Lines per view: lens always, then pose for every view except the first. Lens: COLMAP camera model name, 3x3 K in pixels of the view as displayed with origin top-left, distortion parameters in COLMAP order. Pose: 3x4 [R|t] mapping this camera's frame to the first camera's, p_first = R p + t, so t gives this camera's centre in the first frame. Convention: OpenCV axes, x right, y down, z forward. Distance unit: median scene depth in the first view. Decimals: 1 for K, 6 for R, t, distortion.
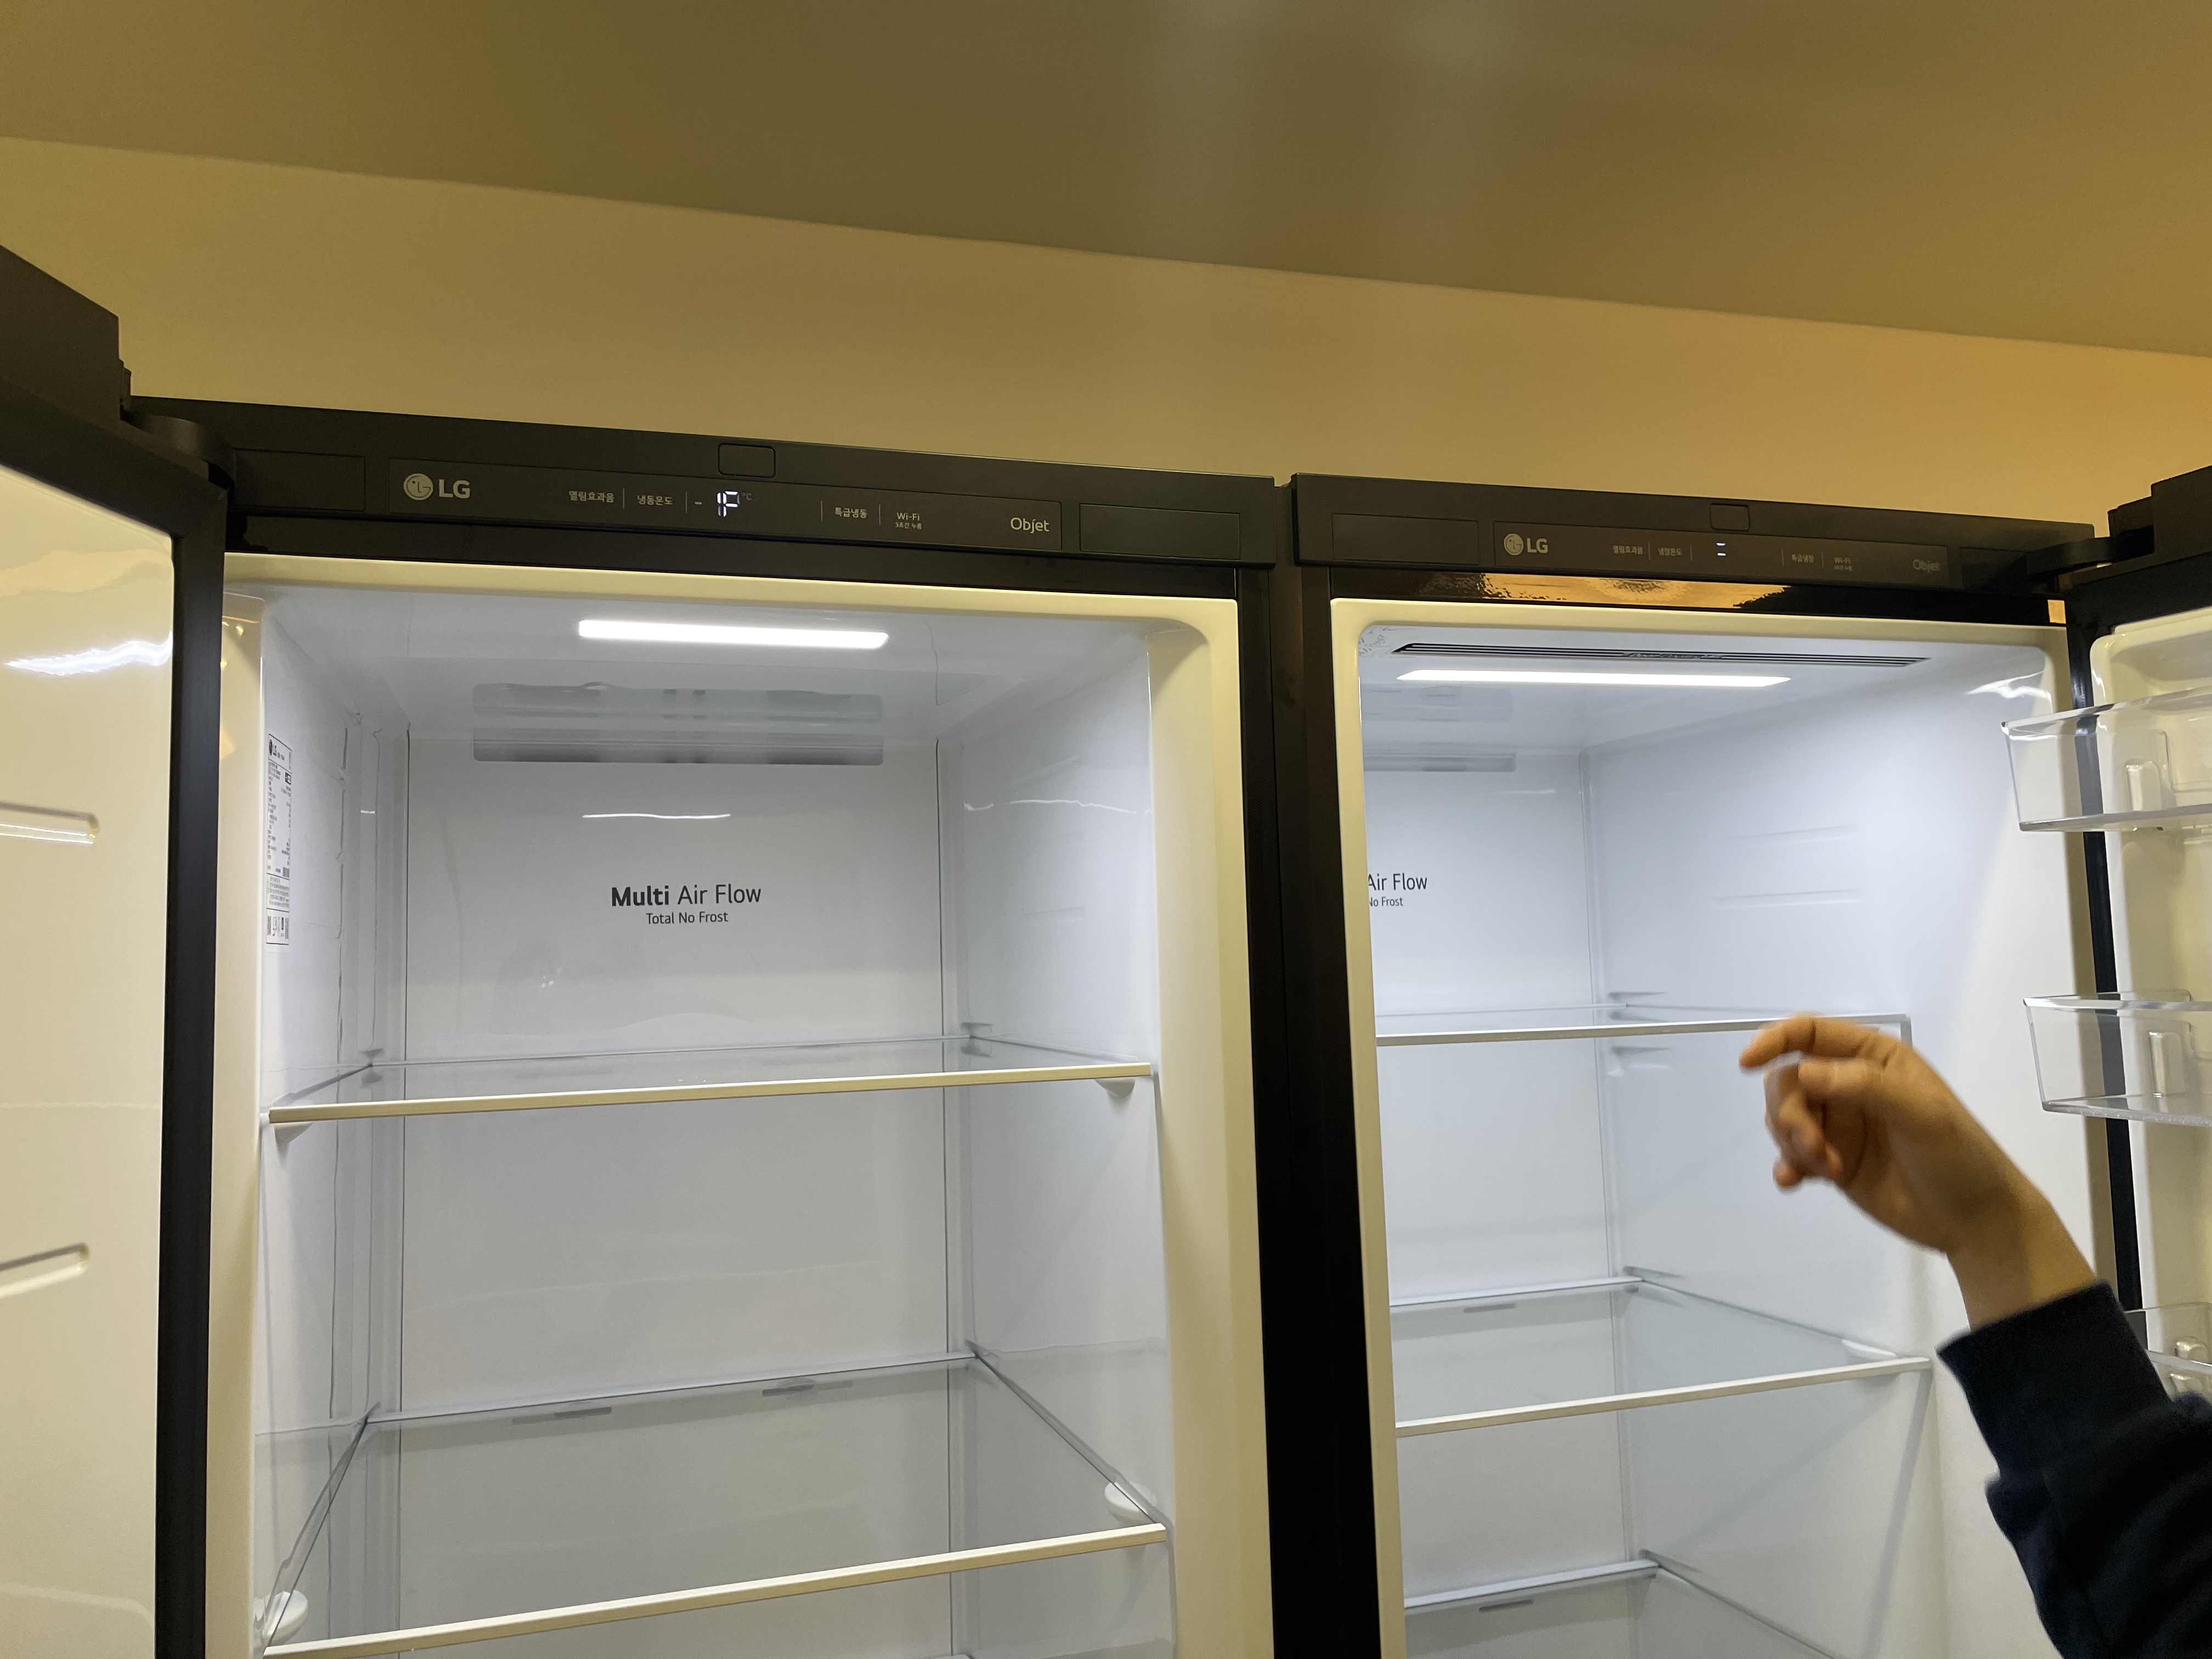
lens RADIAL K [[1675.6, 0, 1106.0], [0, 1675.6, 829.5], [0, 0, 1]] dist [0.116972, -0.150847]
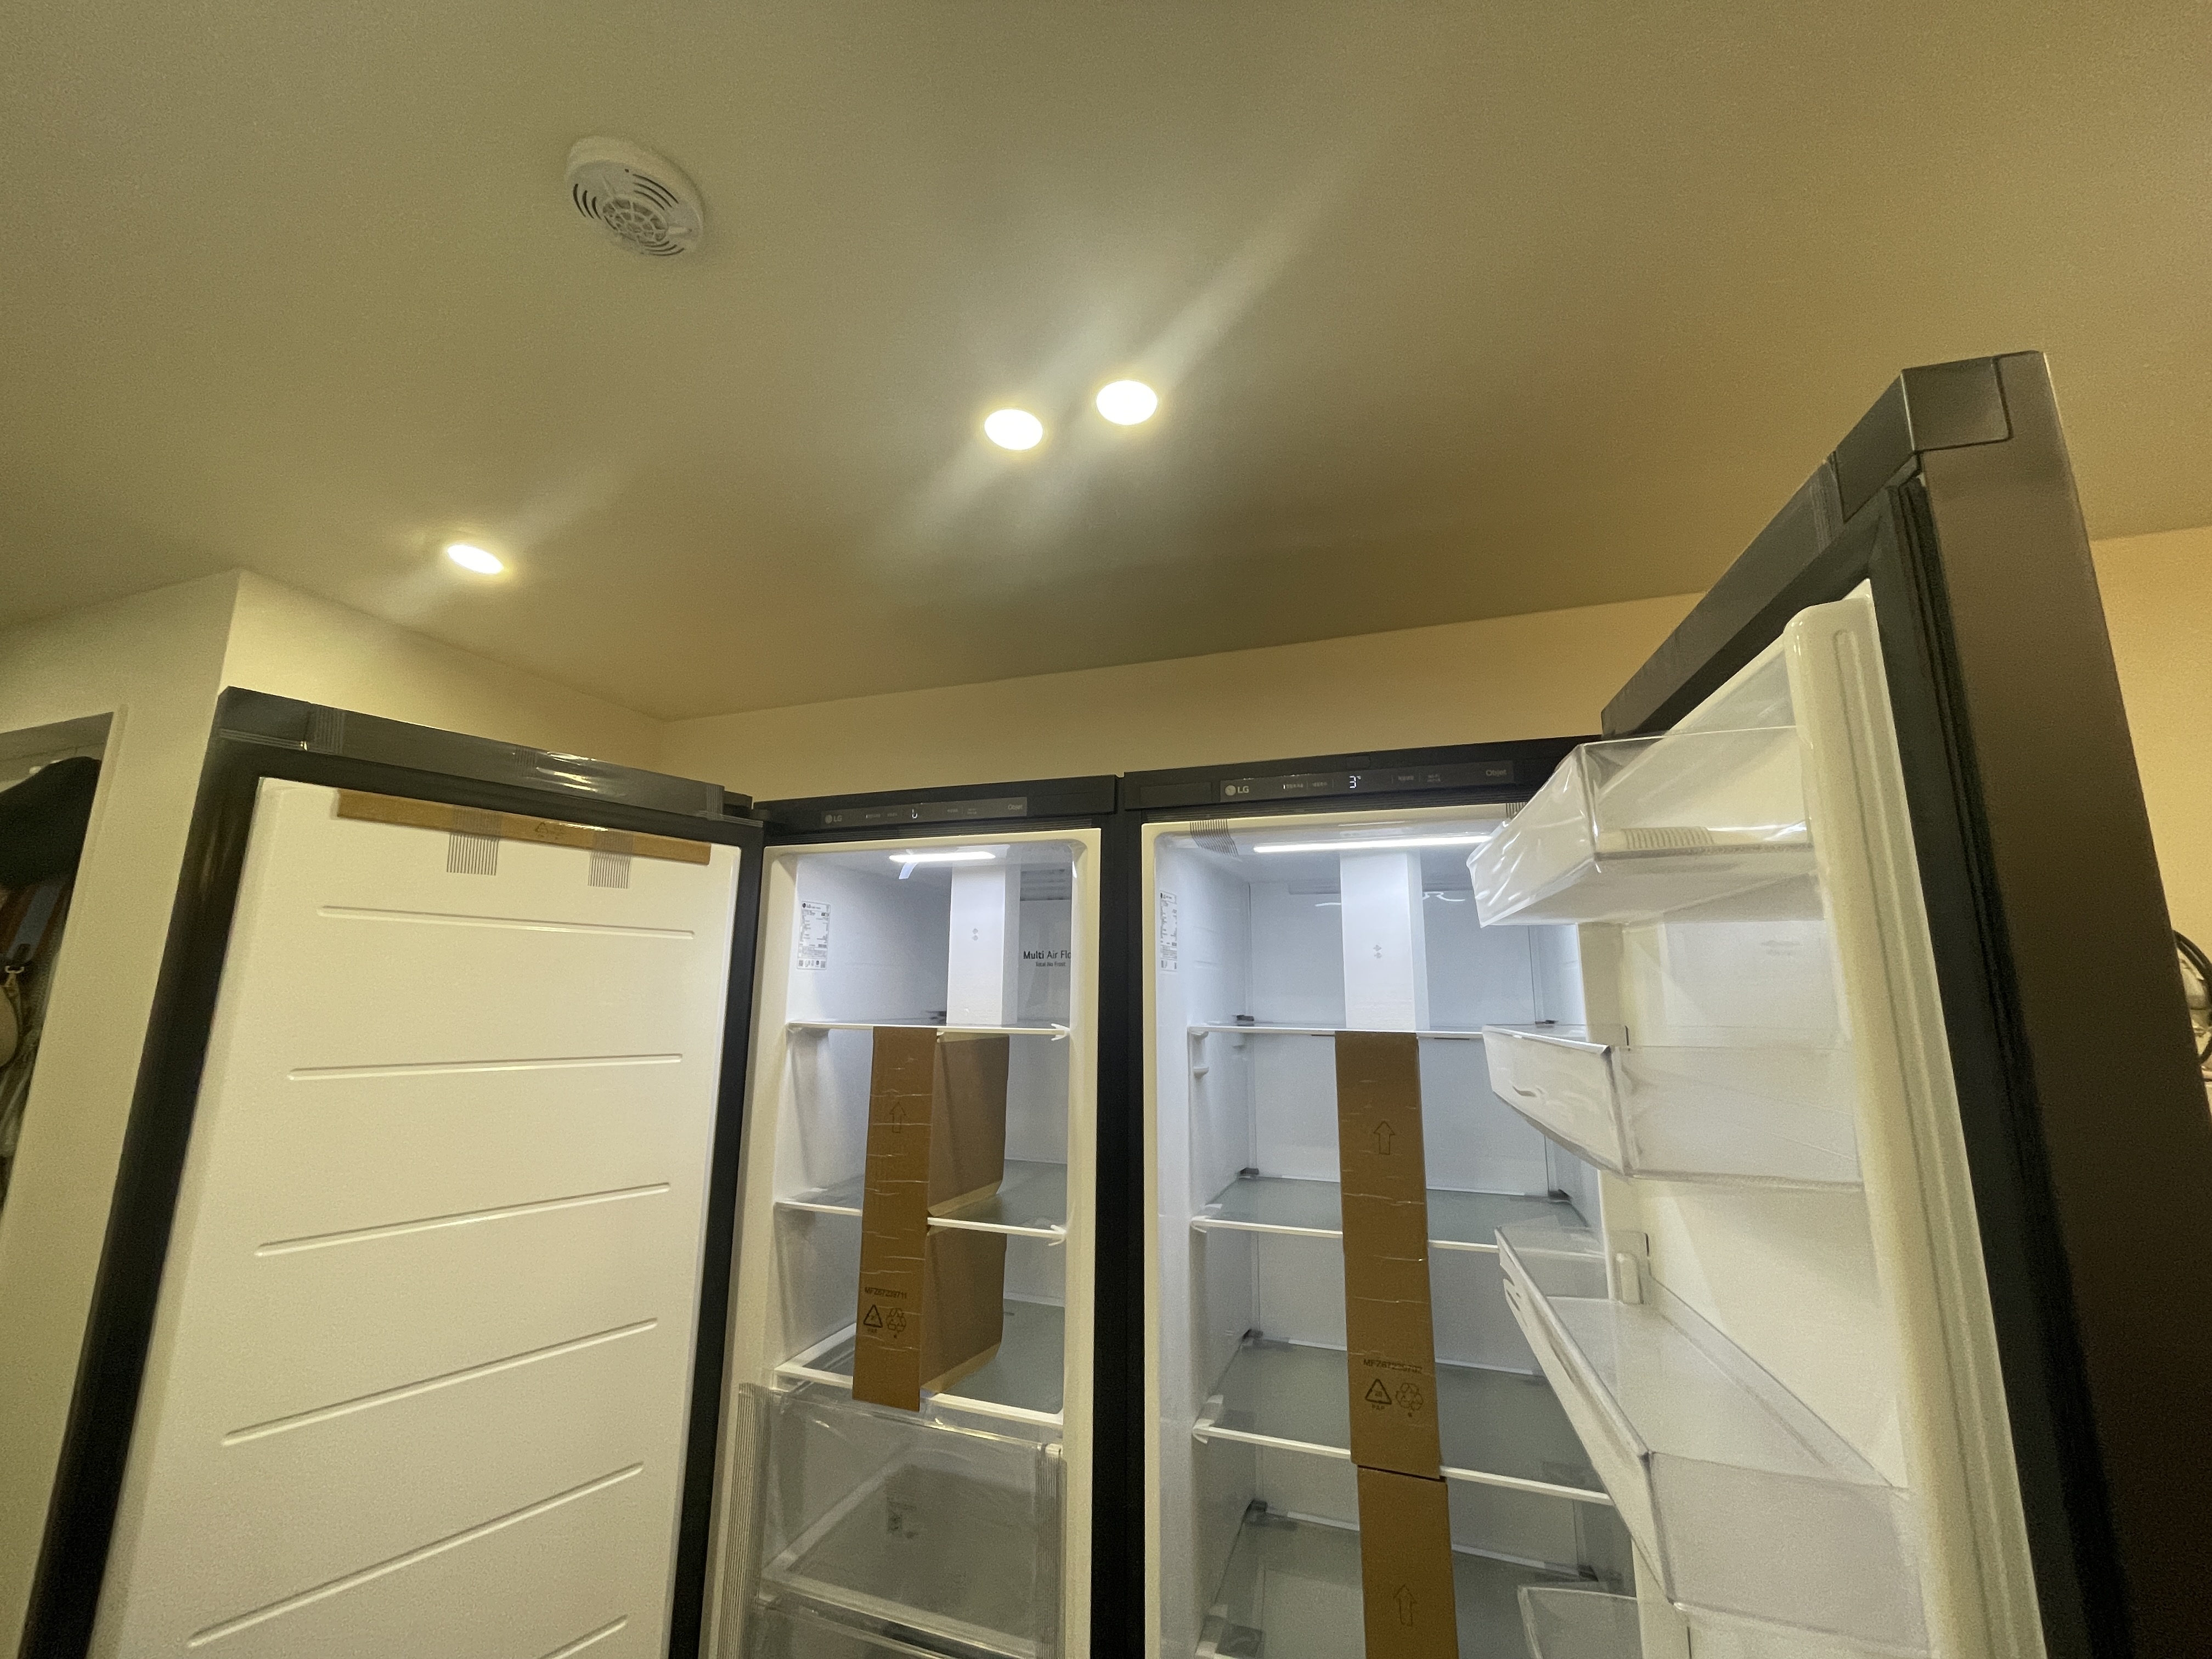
lens RADIAL K [[891.3, 0, 1104.0], [0, 891.3, 836.2], [0, 0, 1]] dist [0.017950, -0.000169]
pose [[0.783592, -0.067160, -0.617636, 0.667760], [0.011415, 0.995529, -0.093768, -0.010935], [0.621171, 0.066425, 0.780855, 0.047207]]
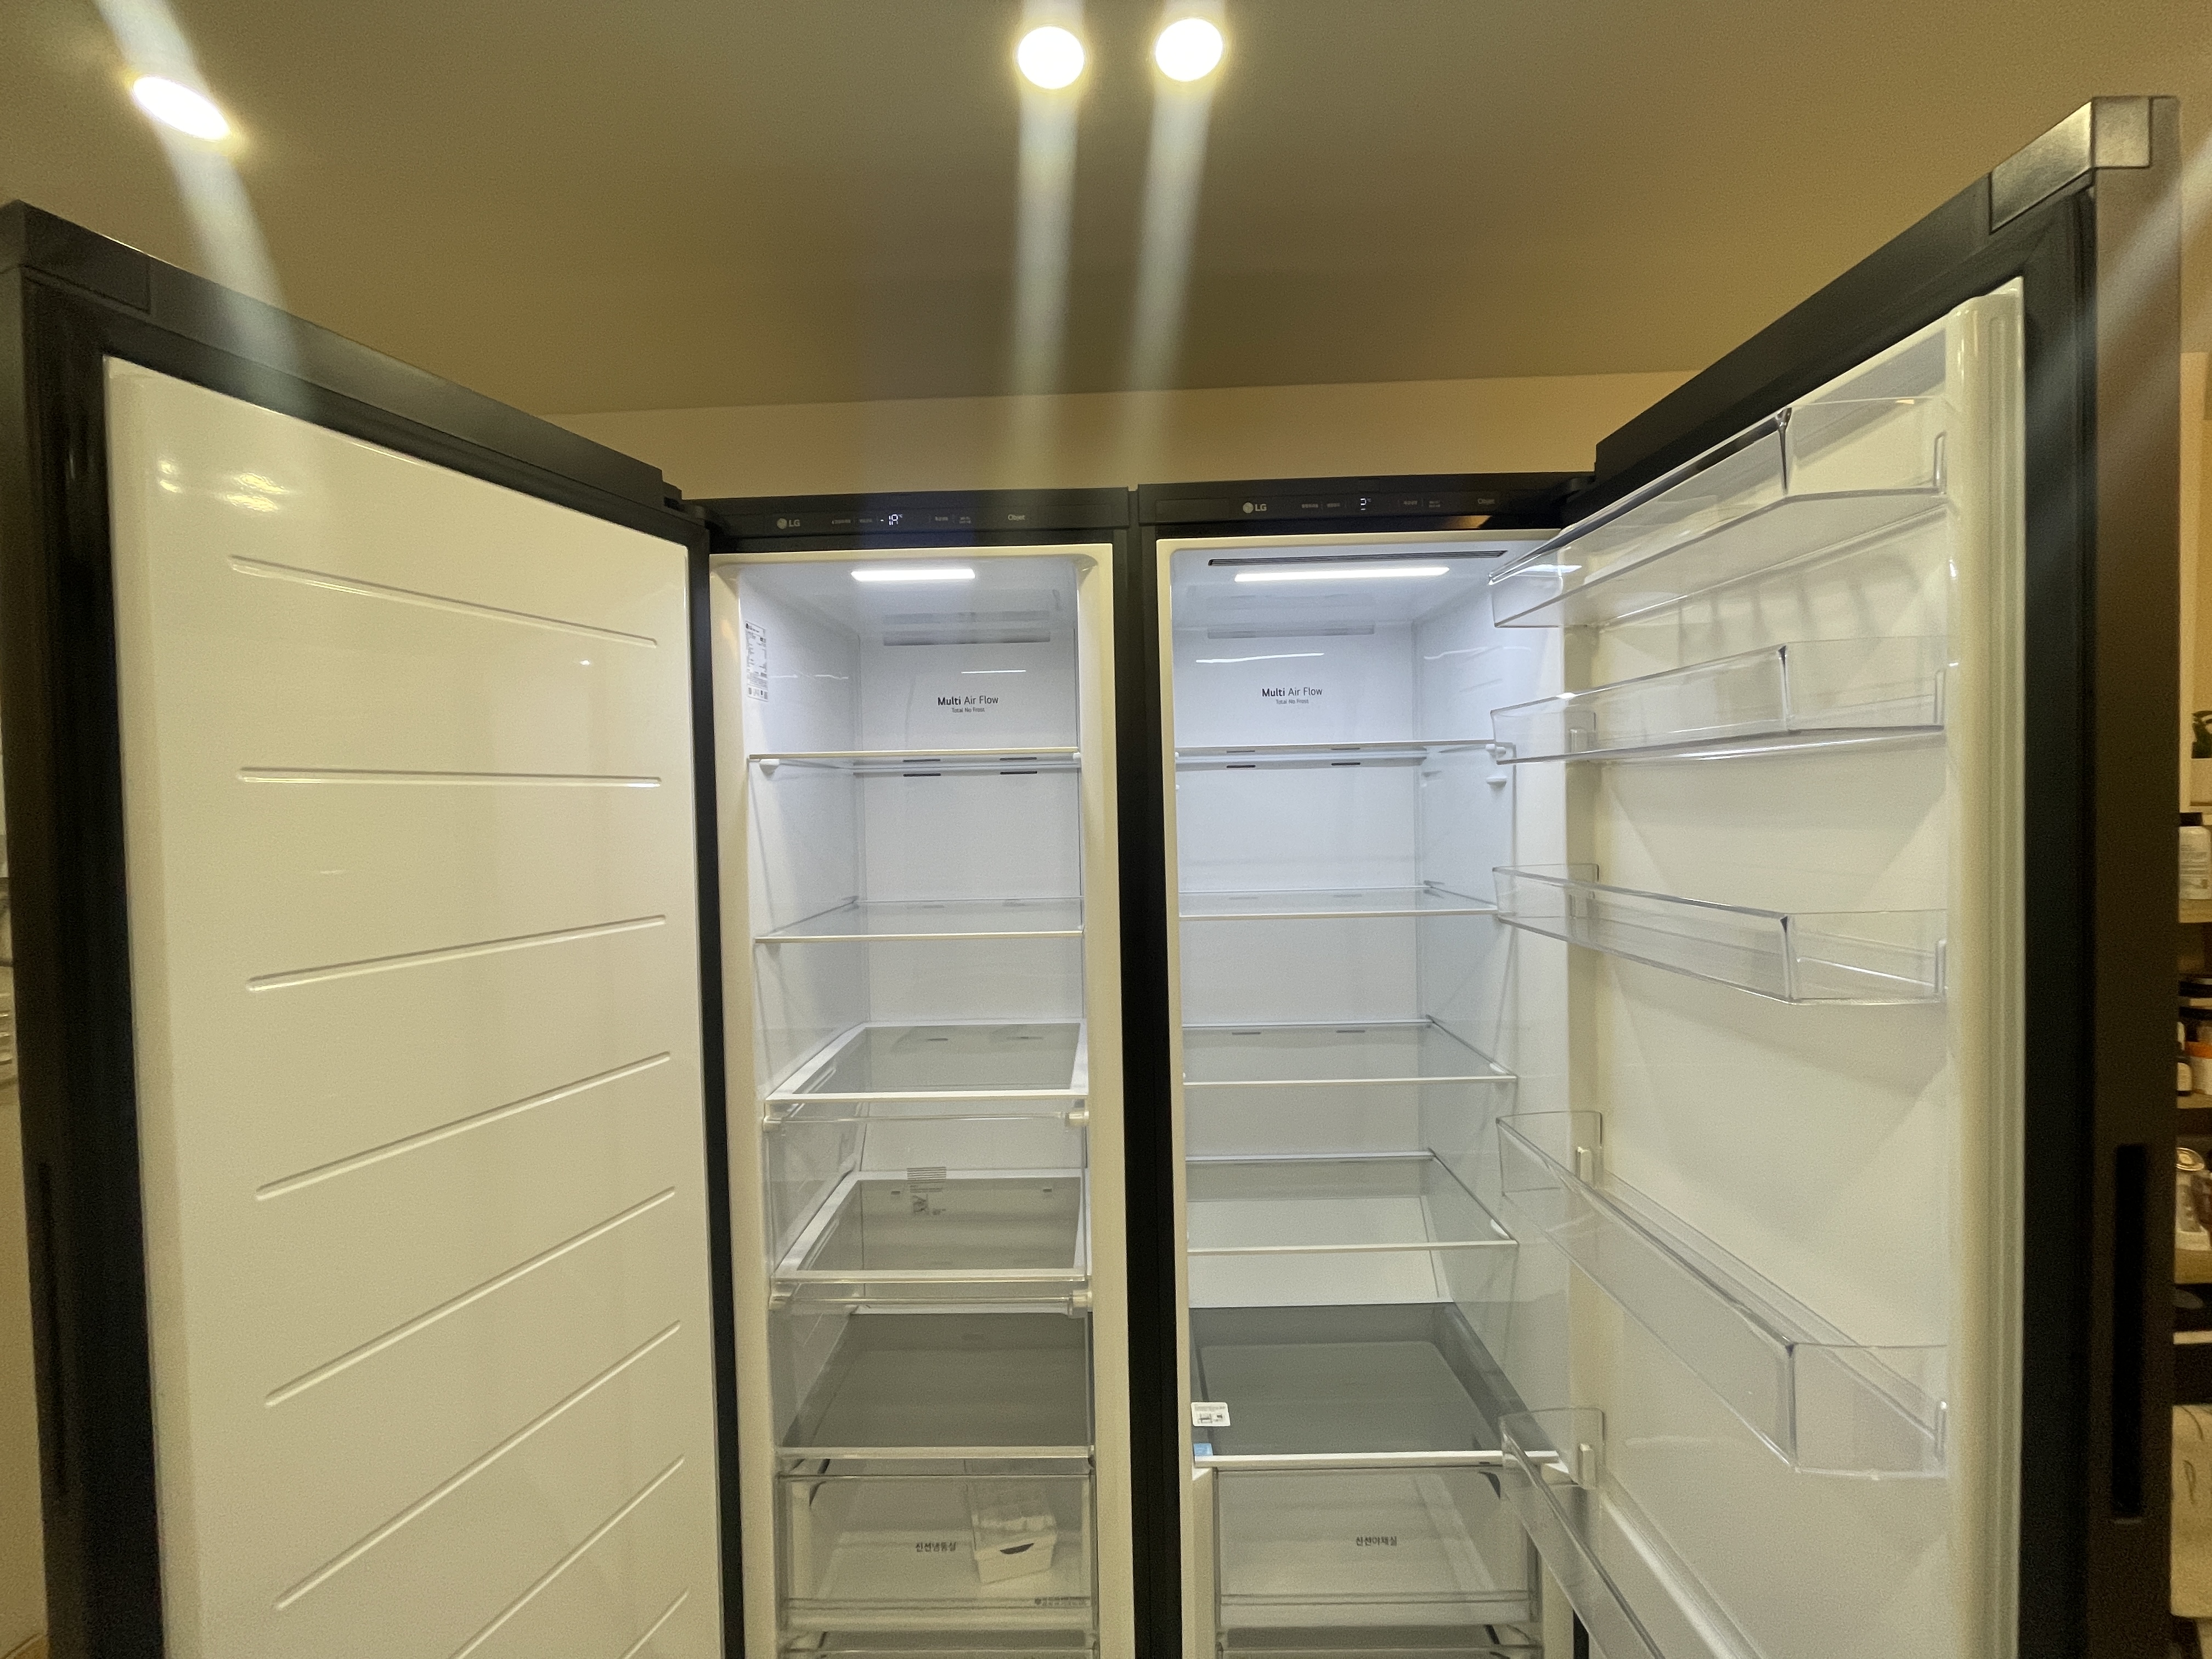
lens RADIAL K [[893.5, 0, 1100.6], [0, 893.5, 814.9], [0, 0, 1]] dist [0.023688, 0.000028]
pose [[0.945099, 0.011940, -0.326566, 0.373937], [0.021095, 0.995019, 0.097431, 0.088706], [0.326102, -0.098971, 0.940139, -0.147076]]
